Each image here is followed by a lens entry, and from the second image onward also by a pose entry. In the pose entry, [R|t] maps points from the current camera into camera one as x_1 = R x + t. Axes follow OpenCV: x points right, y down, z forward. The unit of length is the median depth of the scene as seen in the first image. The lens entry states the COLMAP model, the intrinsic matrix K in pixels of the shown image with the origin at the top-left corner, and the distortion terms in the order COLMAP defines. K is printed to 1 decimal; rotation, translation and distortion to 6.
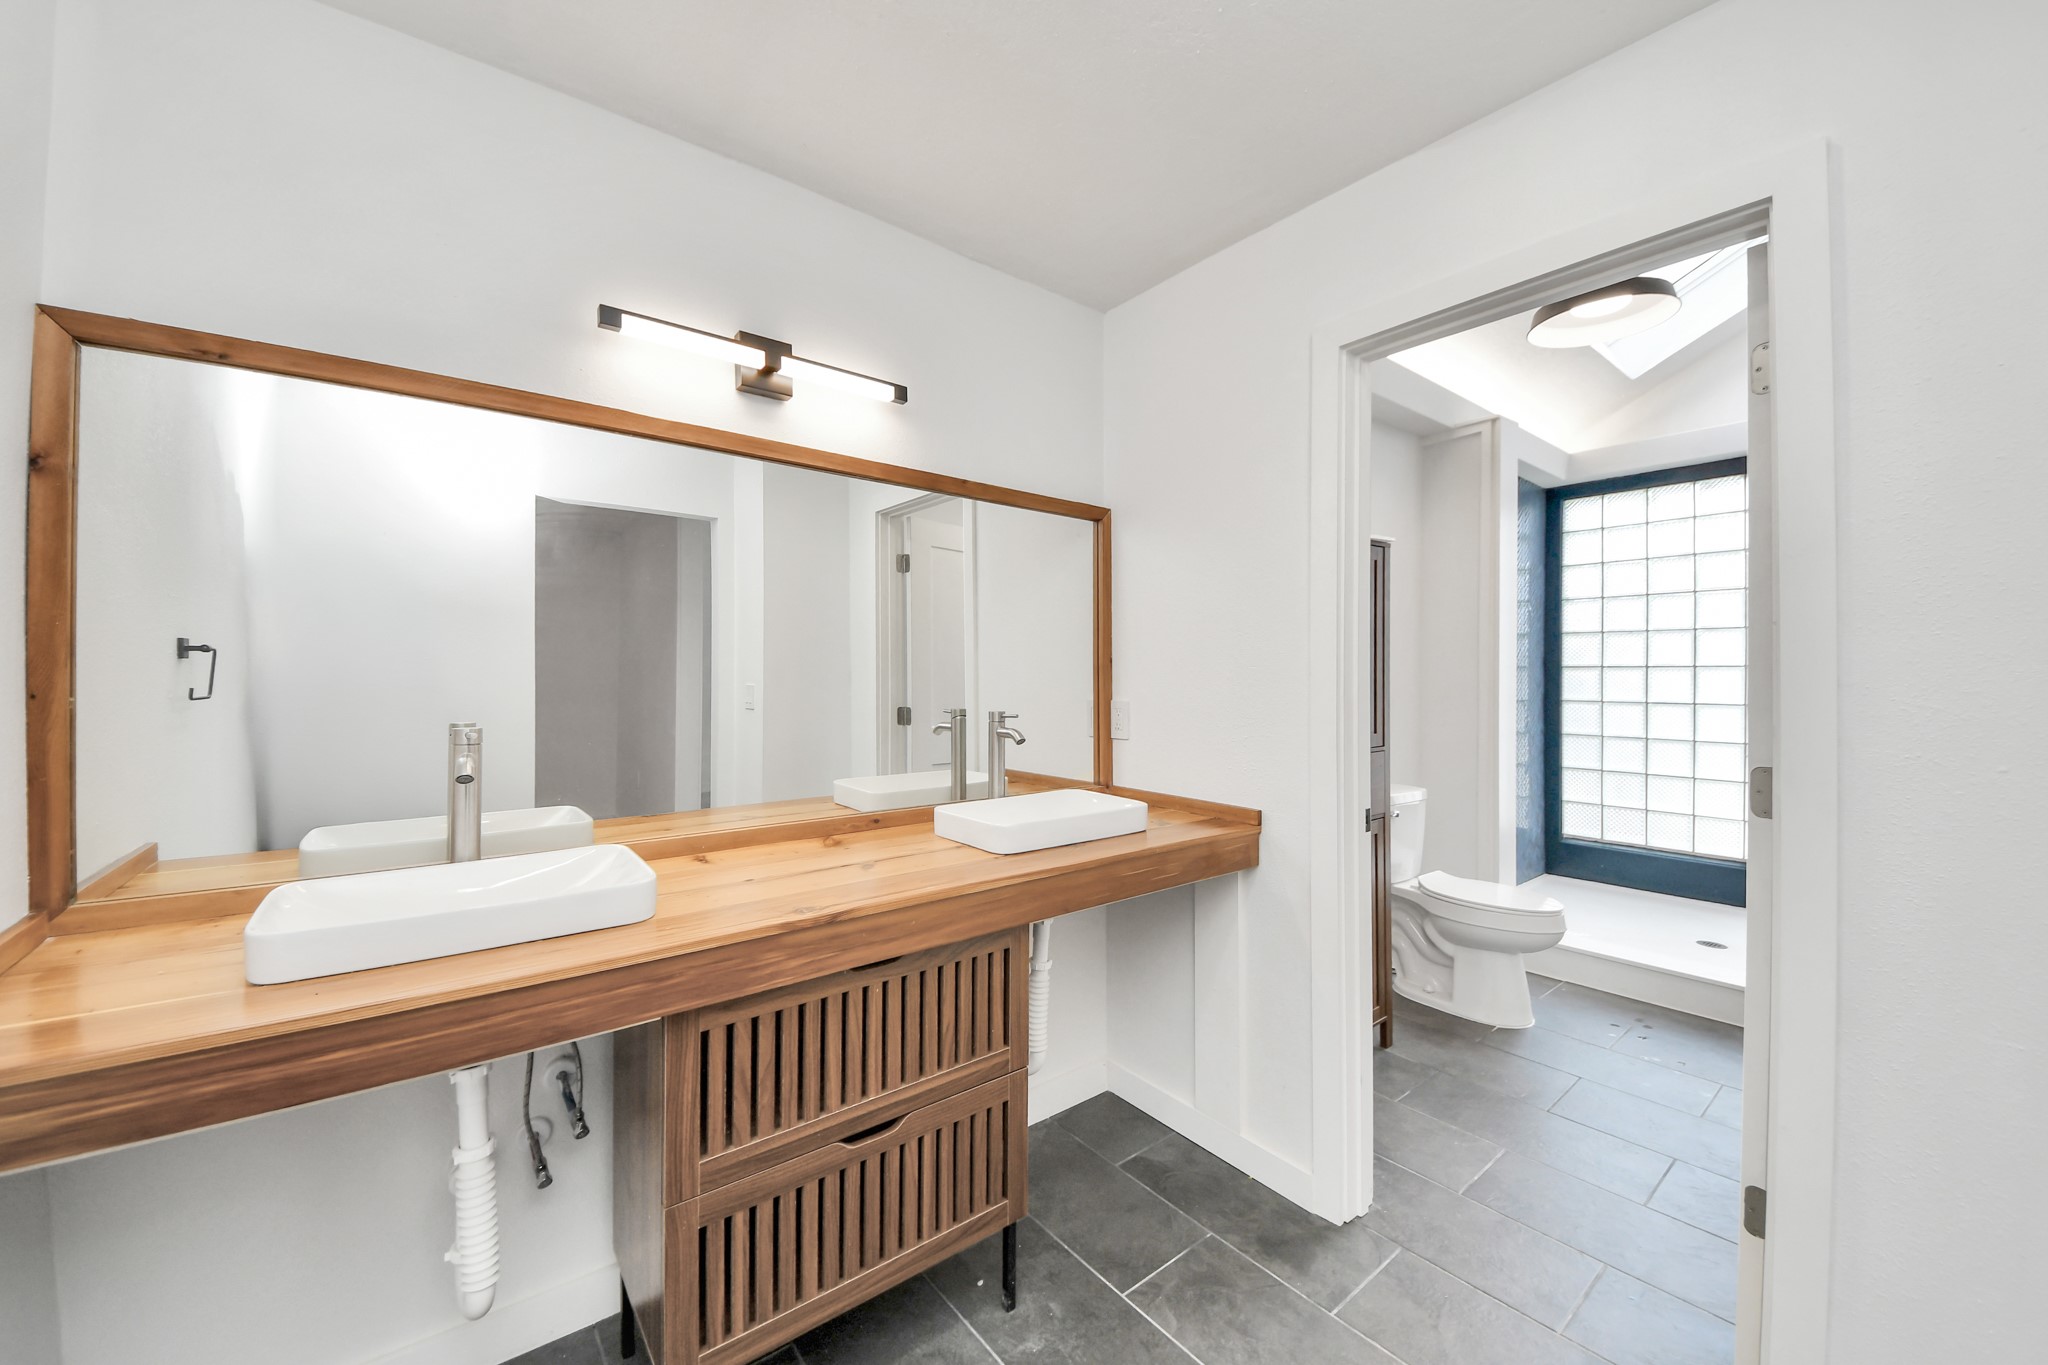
lens RADIAL K [[730.4, 0, 1025.6], [0, 730.4, 677.9], [0, 0, 1]] dist [0.015290, -0.012443]
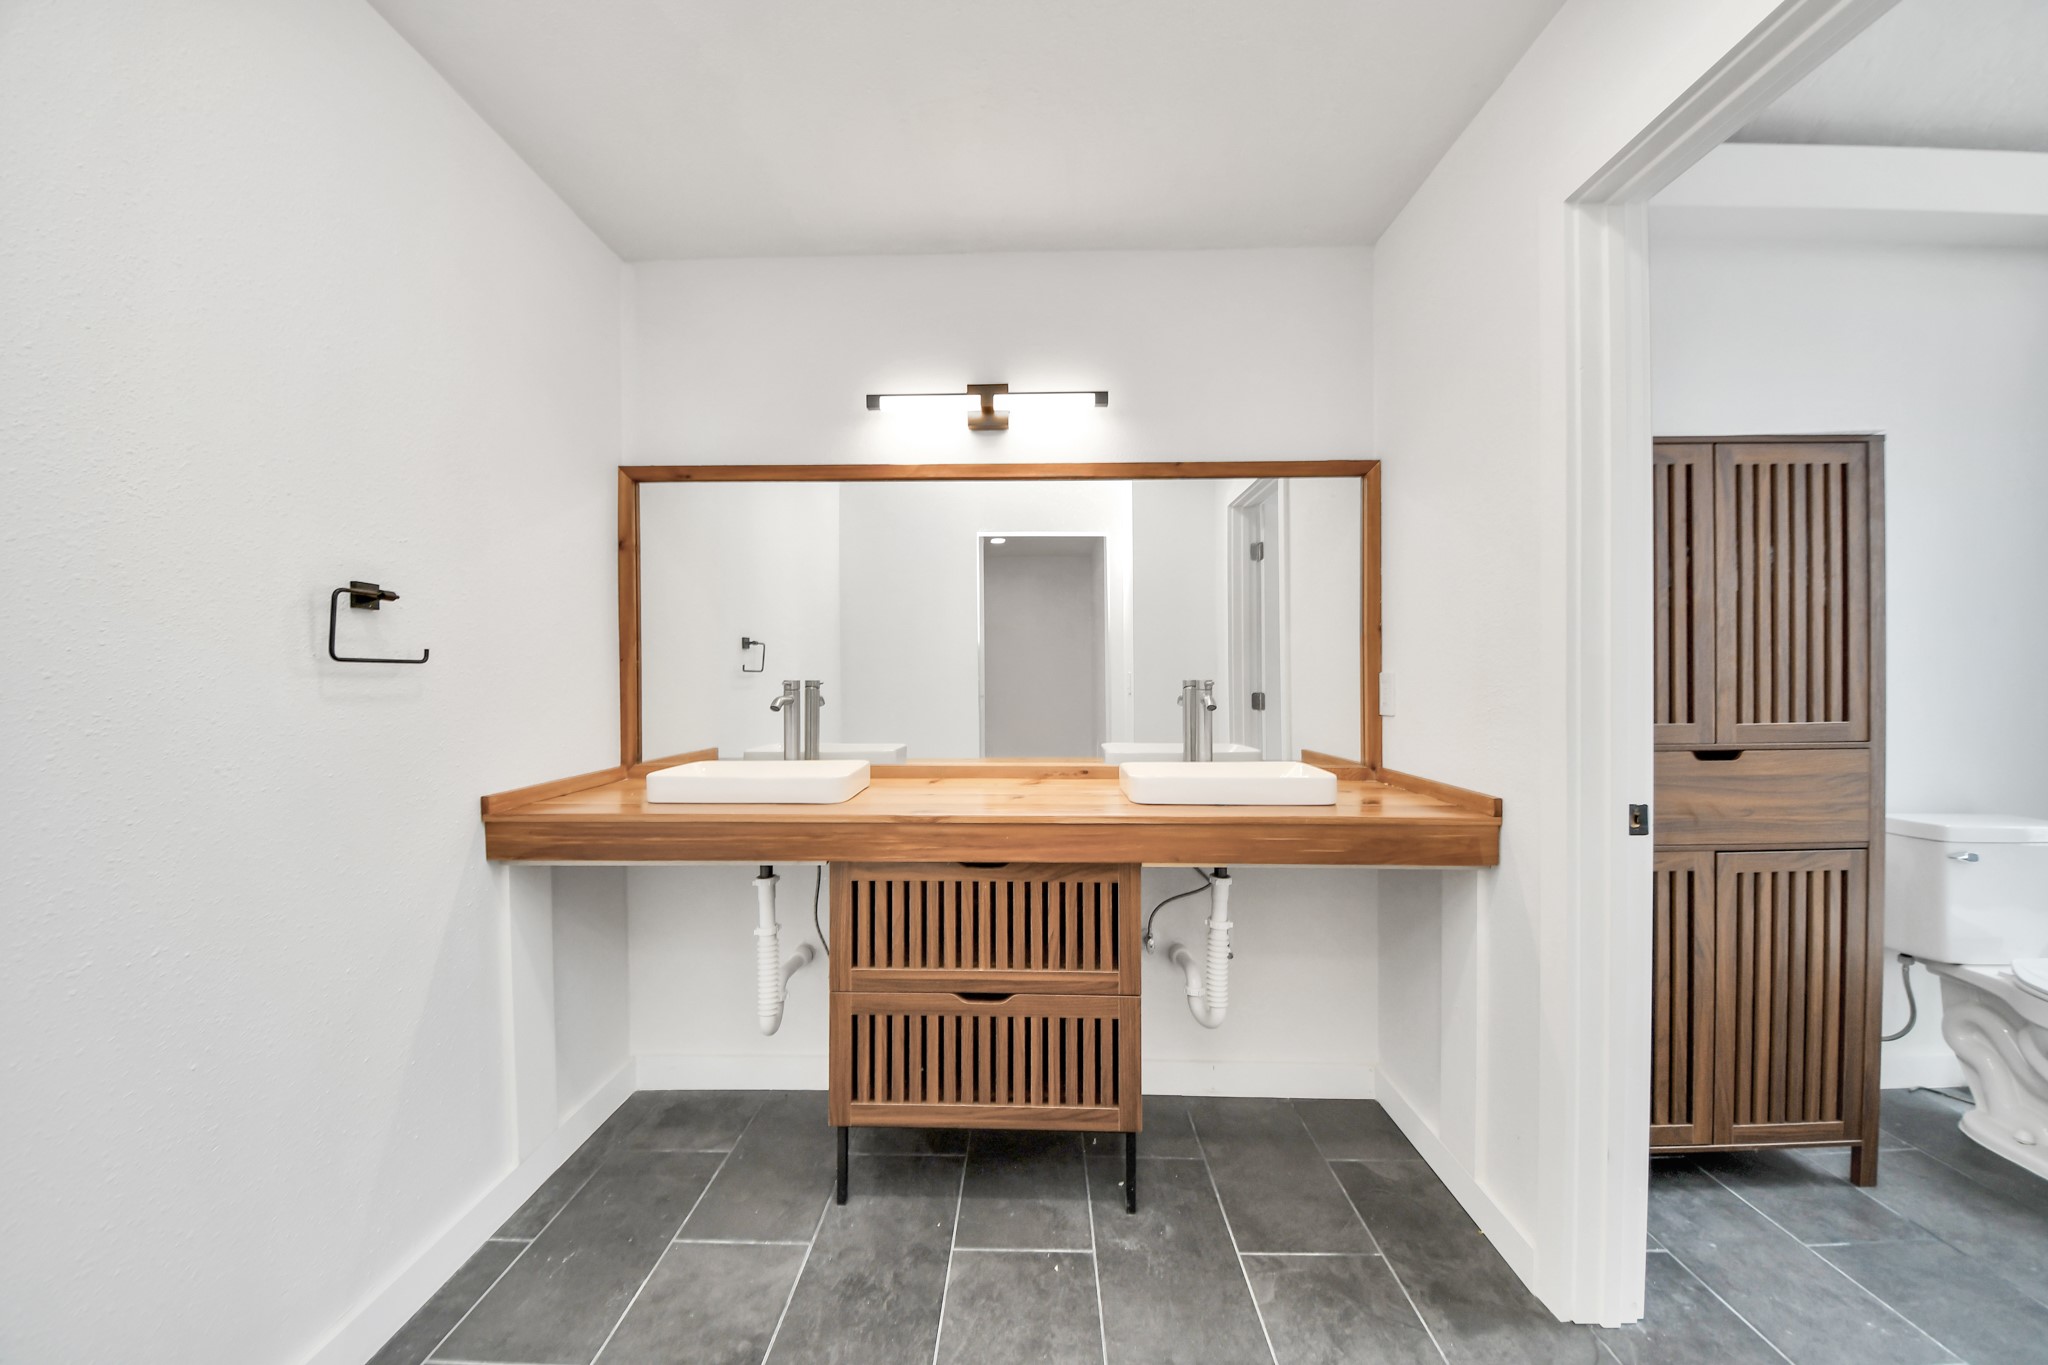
lens RADIAL K [[706.1, 0, 1033.6], [0, 706.1, 678.3], [0, 0, 1]] dist [0.000196, -0.006798]
pose [[0.797768, -0.006028, -0.602934, 0.505155], [0.005730, 0.999981, -0.002415, 0.060141], [0.602937, -0.001529, 0.797787, 0.069159]]
